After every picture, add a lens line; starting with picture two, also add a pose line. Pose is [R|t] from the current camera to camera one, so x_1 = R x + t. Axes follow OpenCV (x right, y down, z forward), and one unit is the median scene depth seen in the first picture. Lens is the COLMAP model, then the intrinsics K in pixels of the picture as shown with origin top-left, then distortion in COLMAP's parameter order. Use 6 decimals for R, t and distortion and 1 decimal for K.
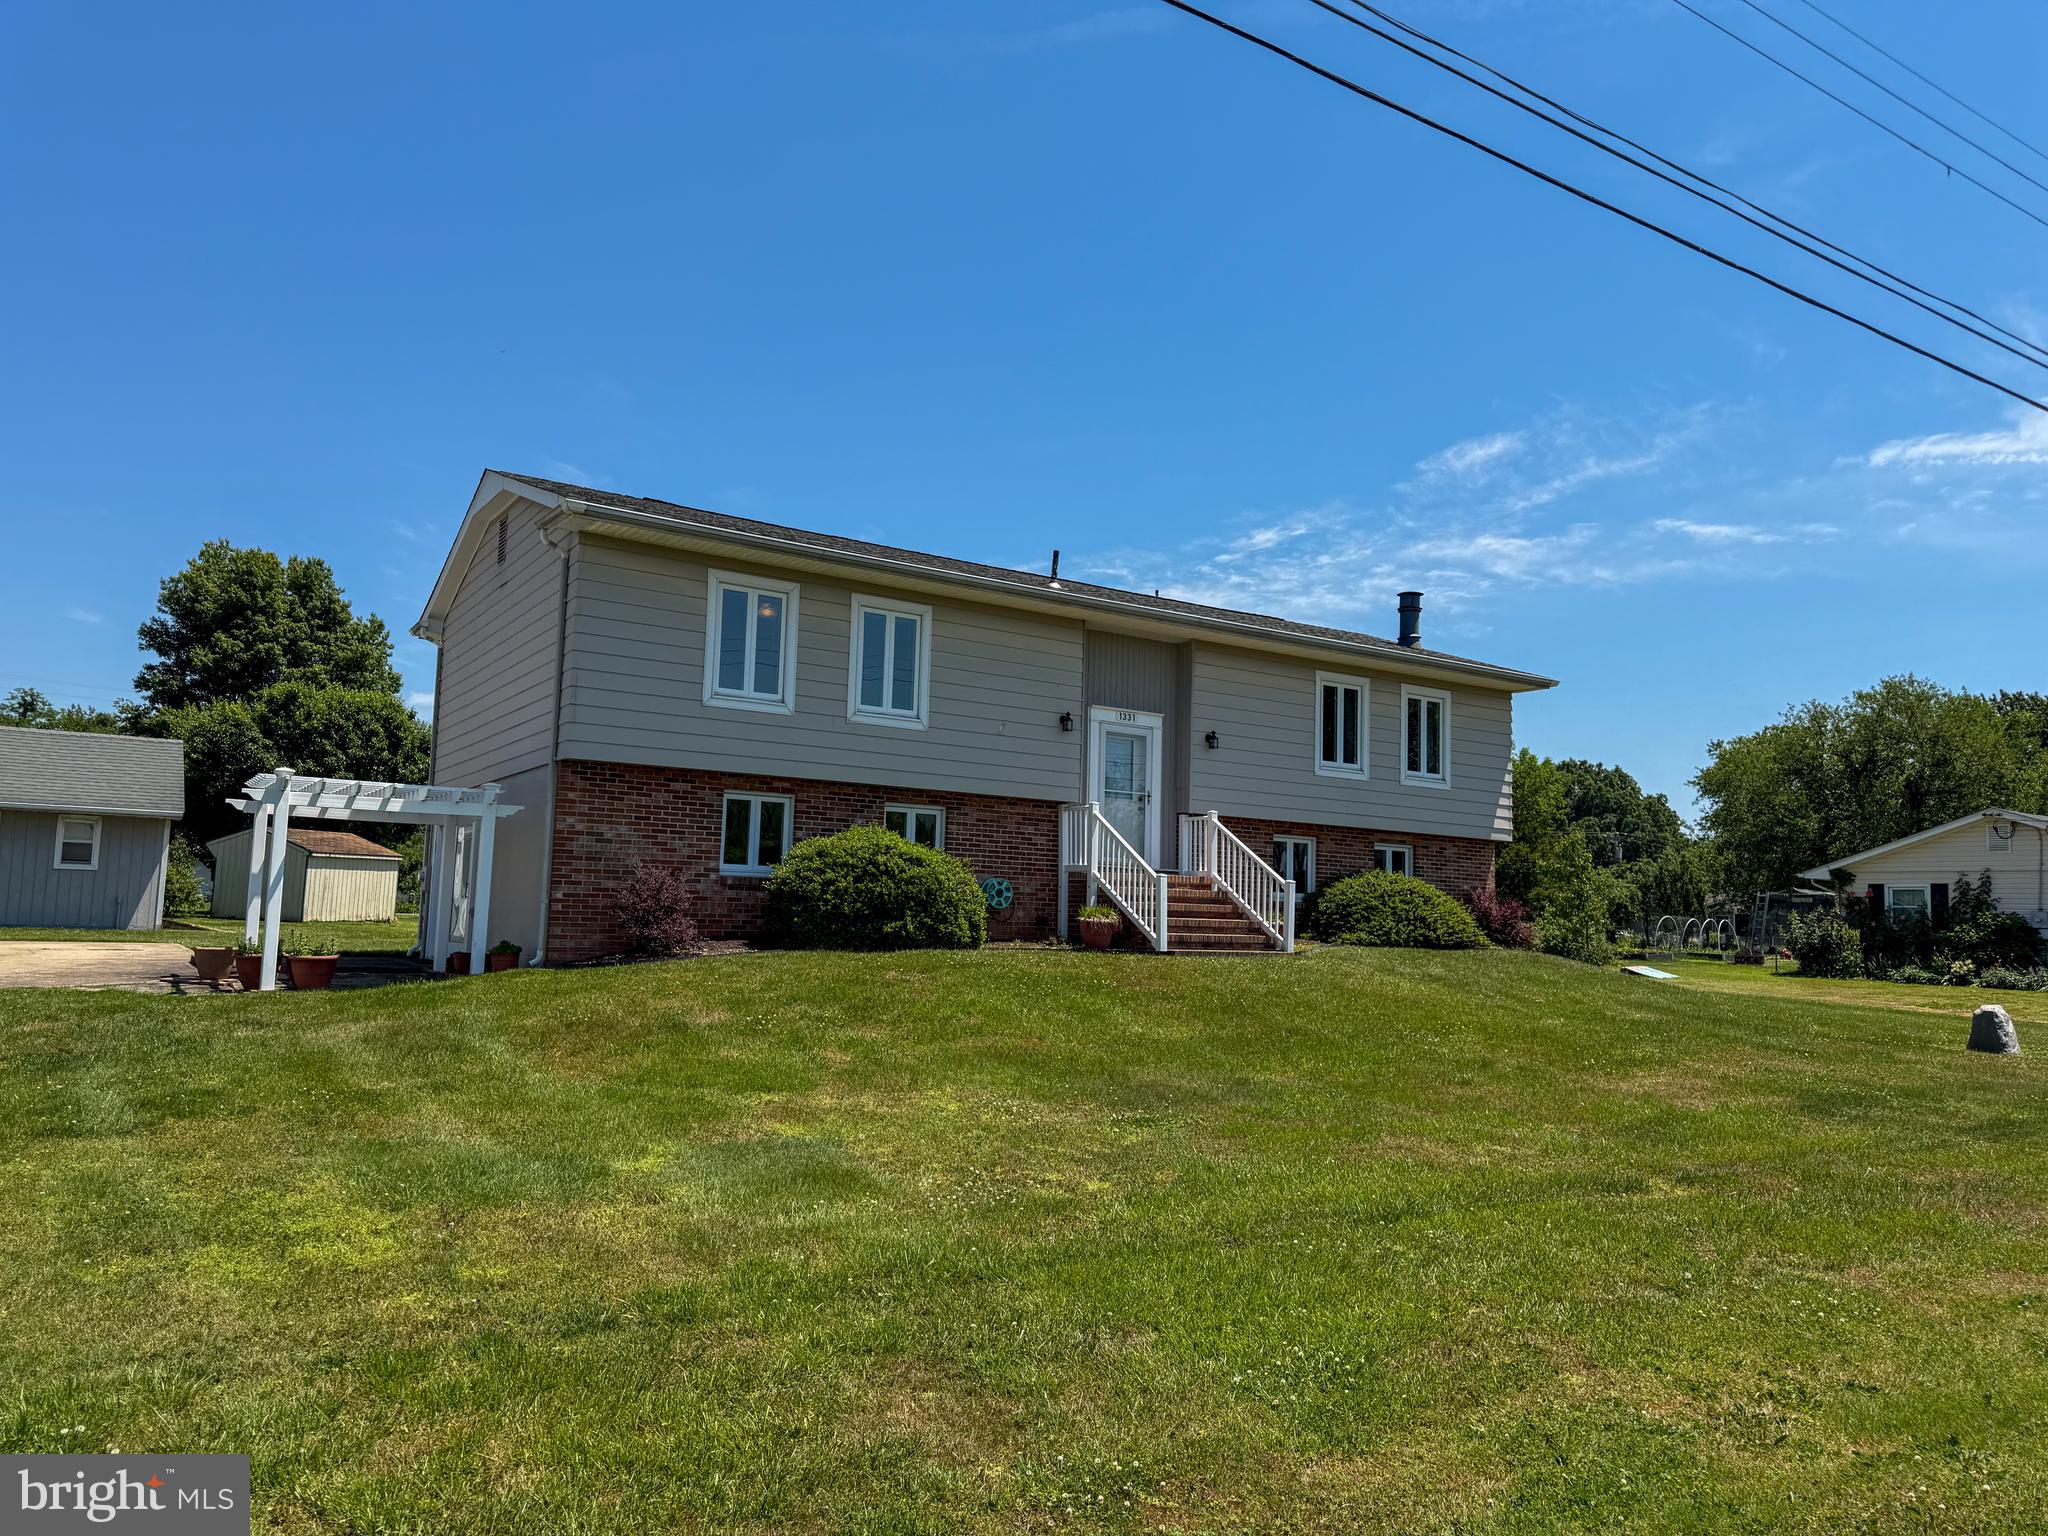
lens RADIAL K [[1397.2, 0, 1024.0], [0, 1397.2, 768.0], [0, 0, 1]] dist [0.119349, -0.120567]
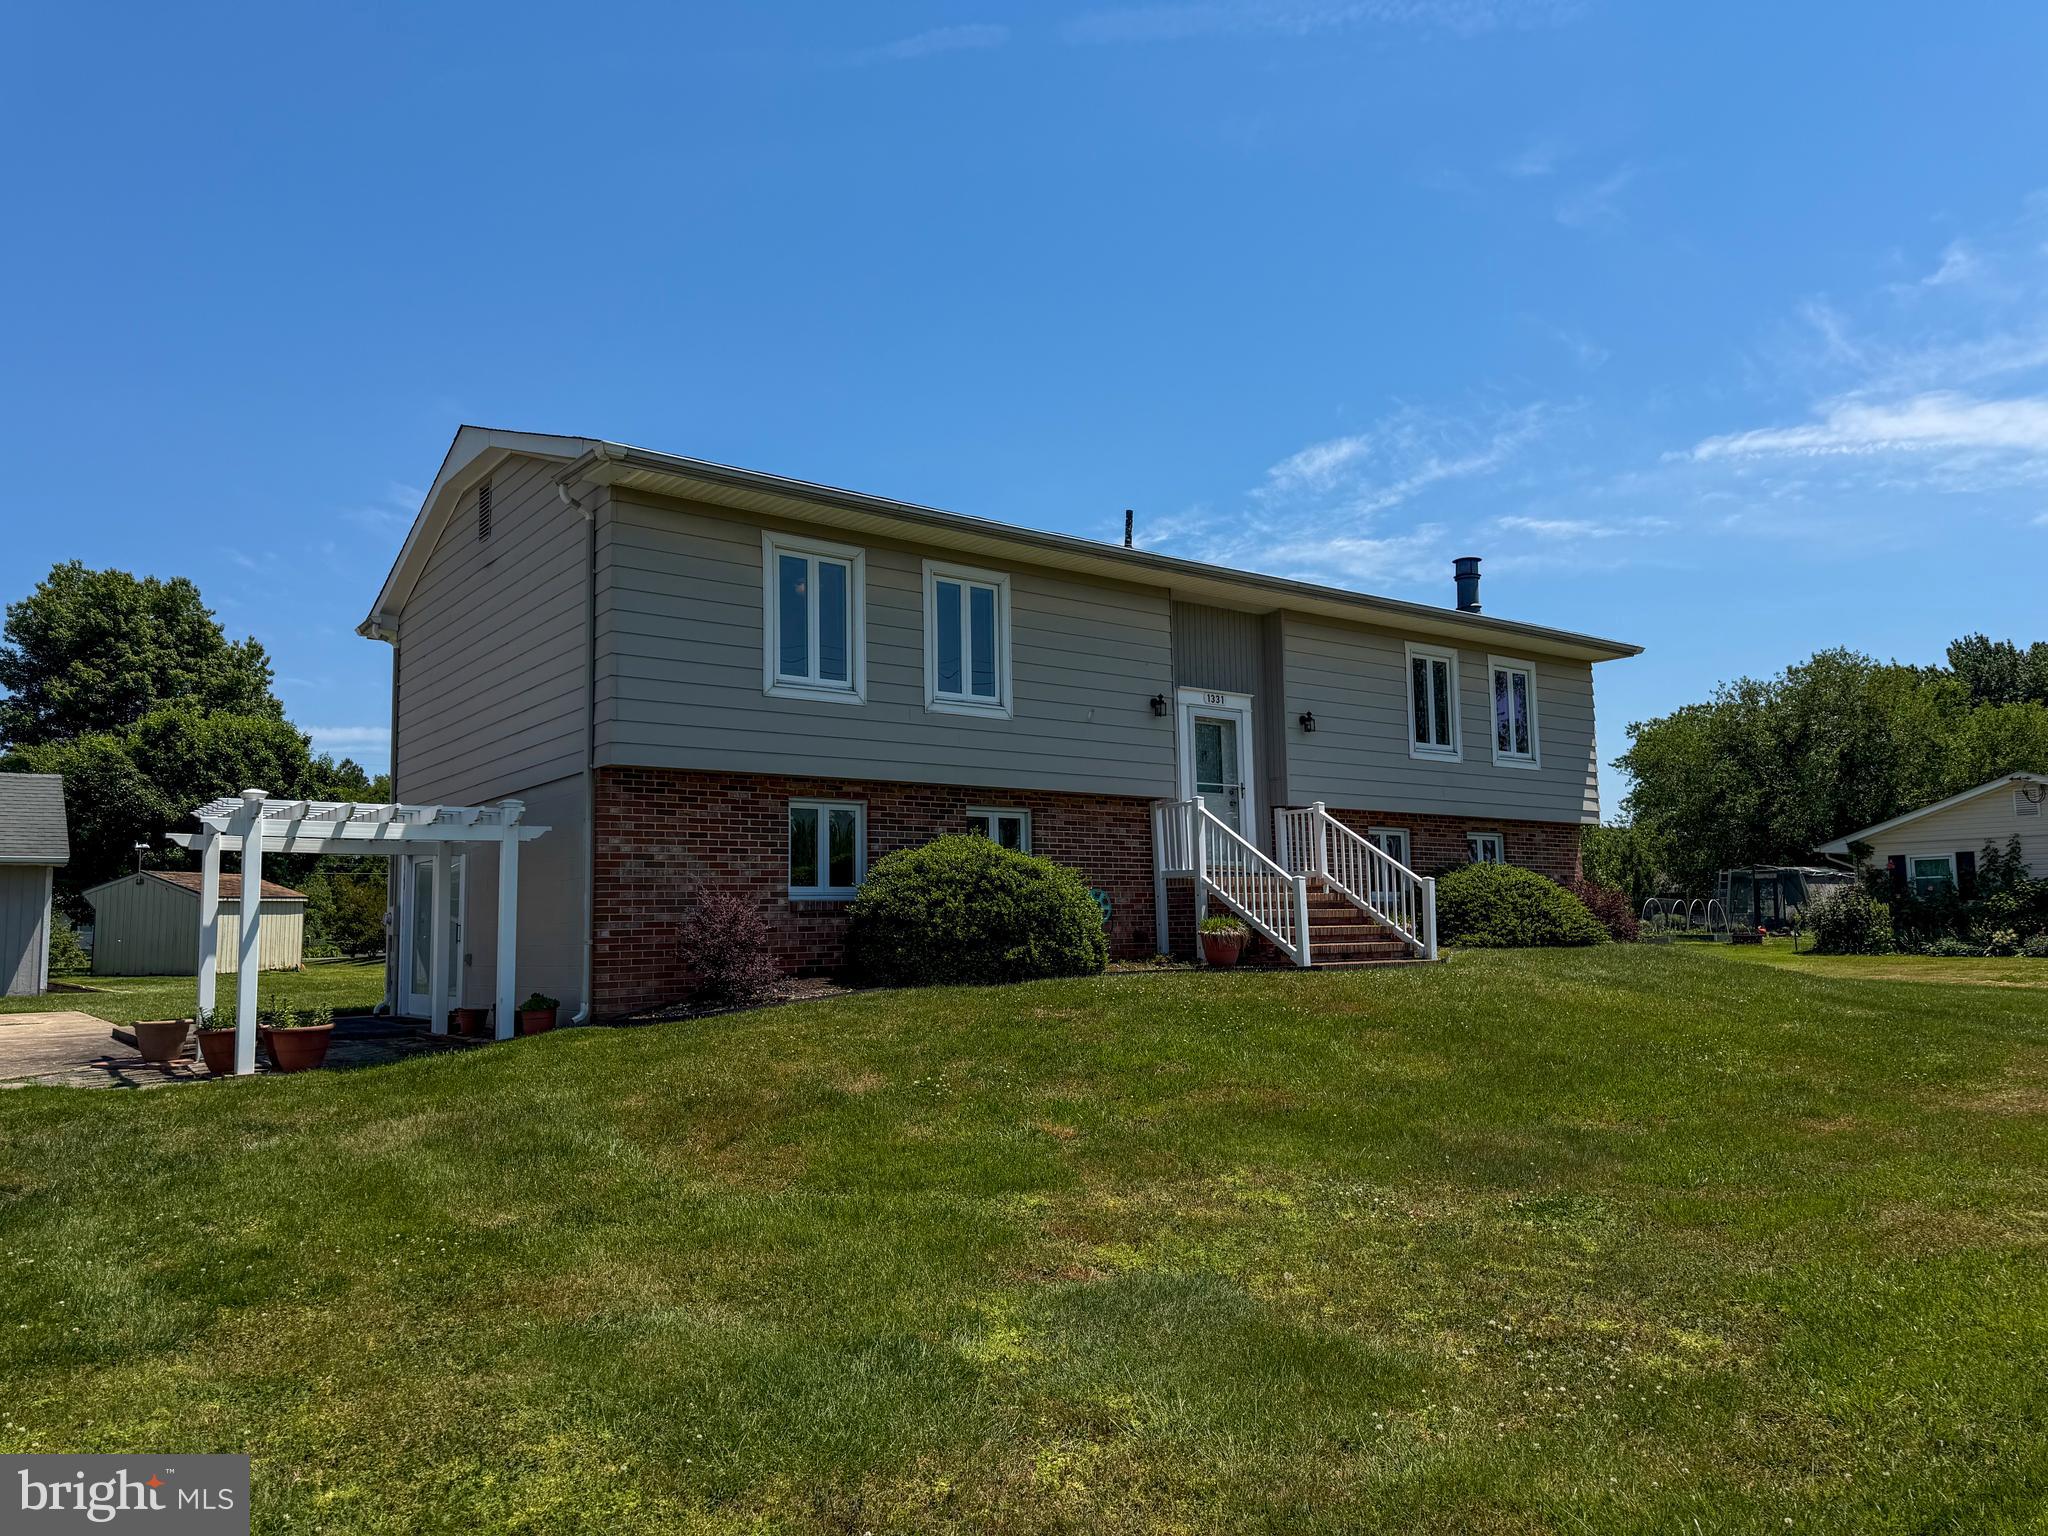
lens RADIAL K [[1397.2, 0, 1024.0], [0, 1397.2, 768.0], [0, 0, 1]] dist [0.119349, -0.120567]
pose [[0.996110, -0.038877, 0.079073, -0.123831], [0.039439, 0.999207, -0.005550, 0.007329], [-0.078794, 0.008647, 0.996853, 0.143940]]
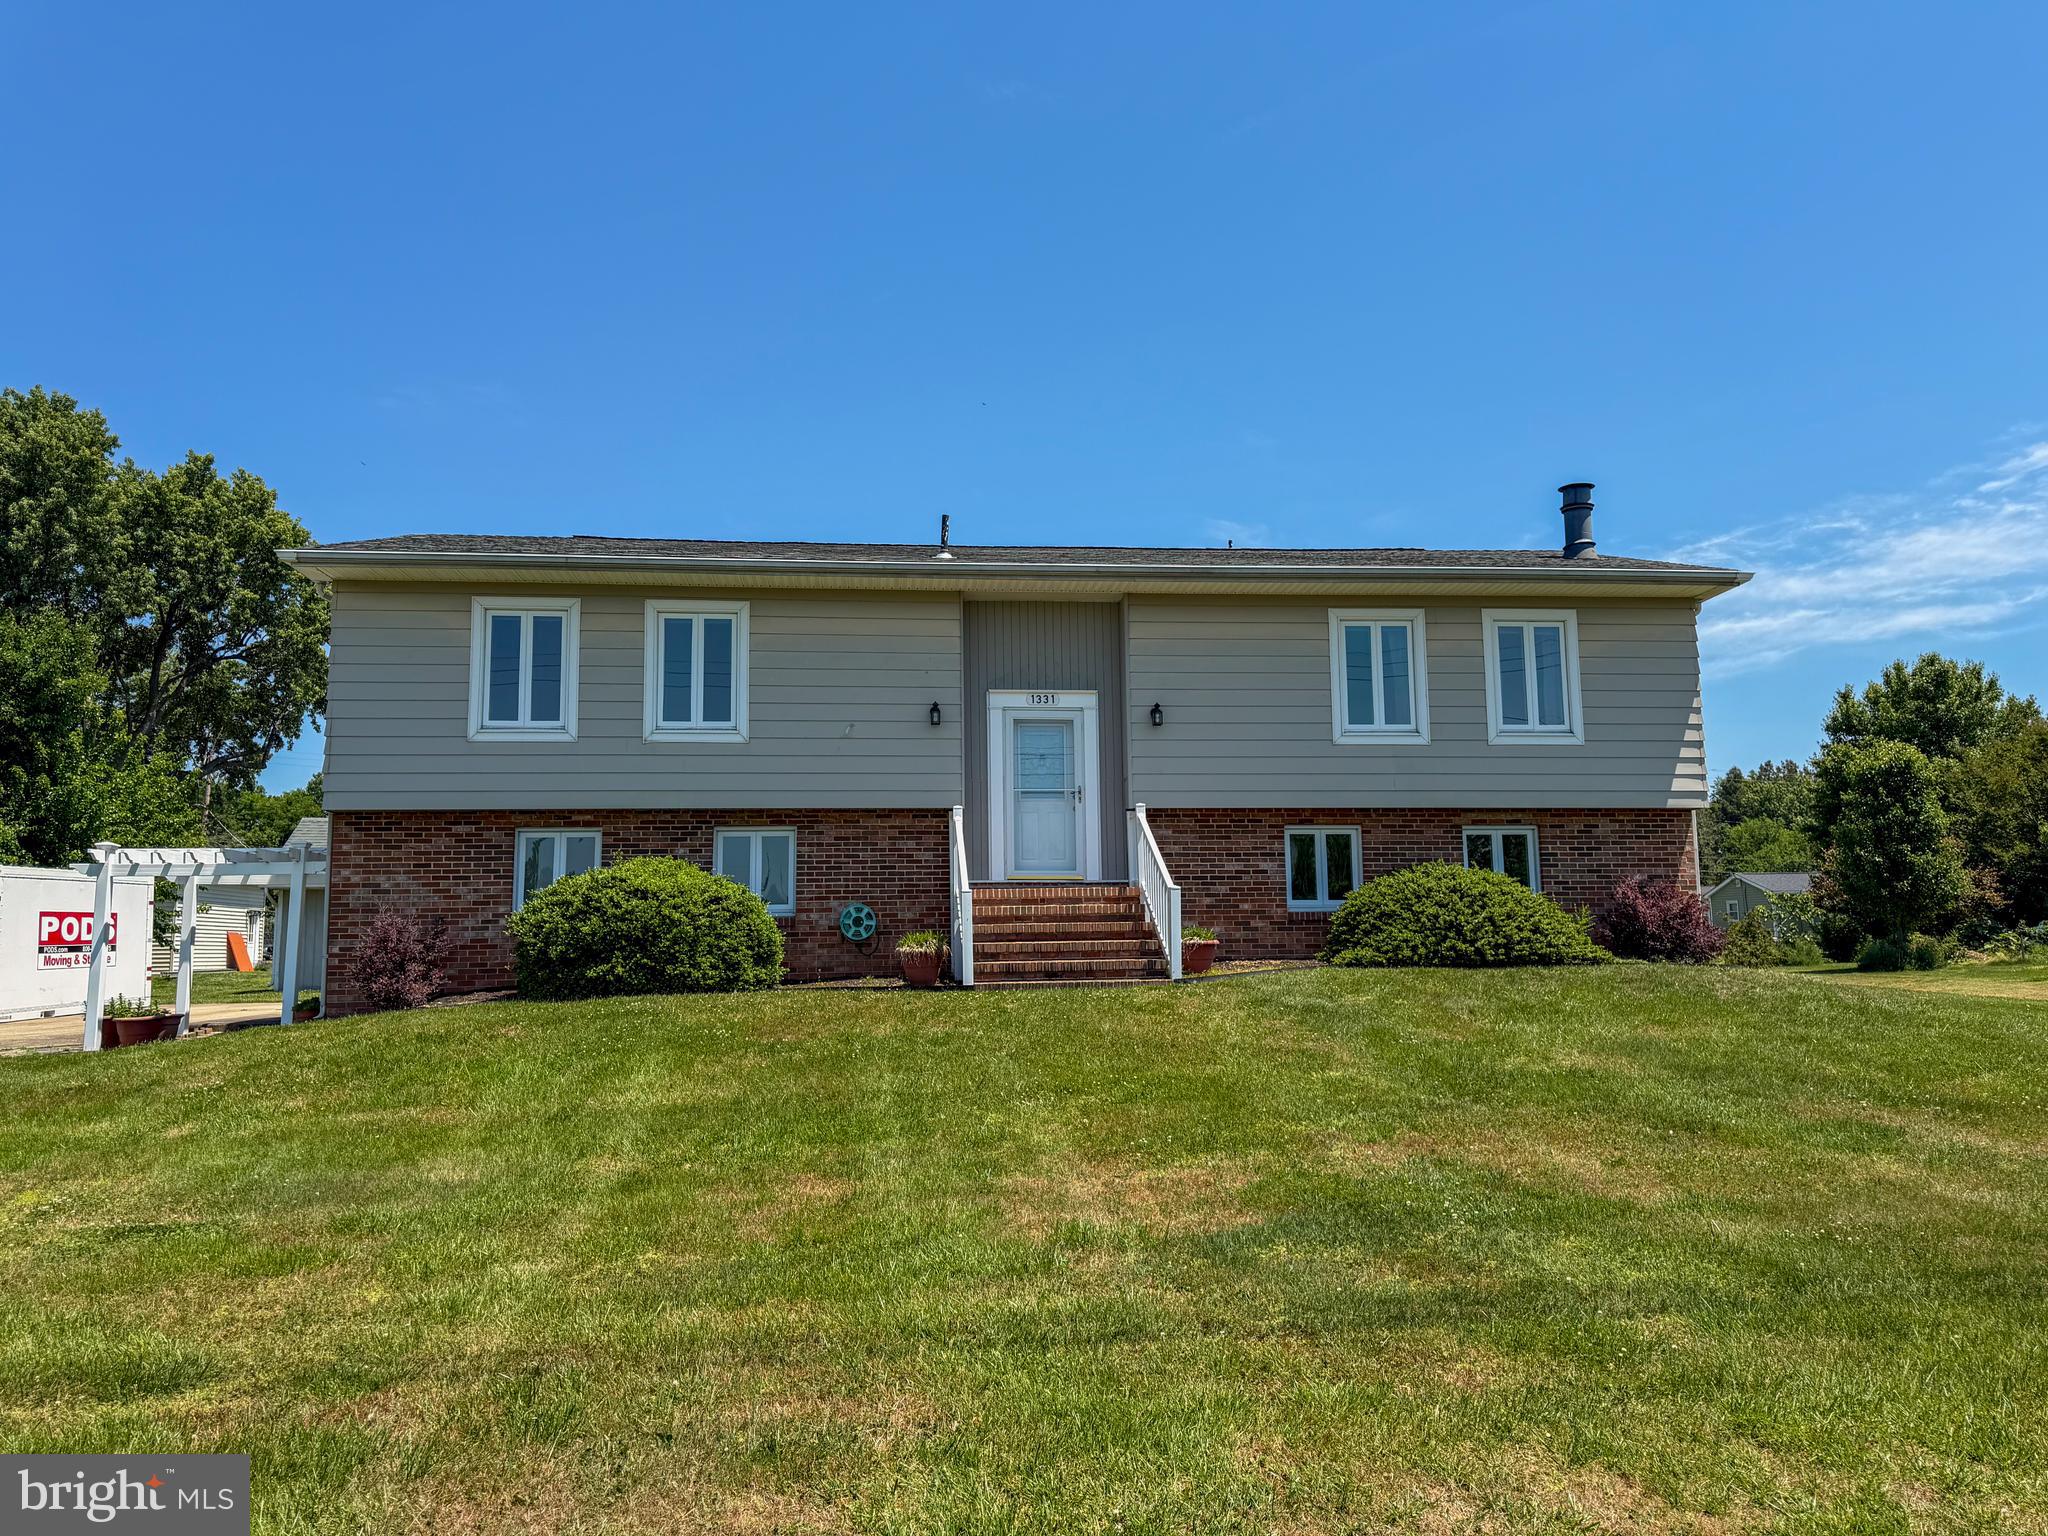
lens RADIAL K [[1367.3, 0, 1024.0], [0, 1367.3, 768.0], [0, 0, 1]] dist [0.143706, -0.331639]
pose [[0.890474, -0.101629, -0.443539, 0.442650], [0.089523, 0.994817, -0.048212, 0.044271], [0.446140, 0.003224, 0.894957, 0.289856]]
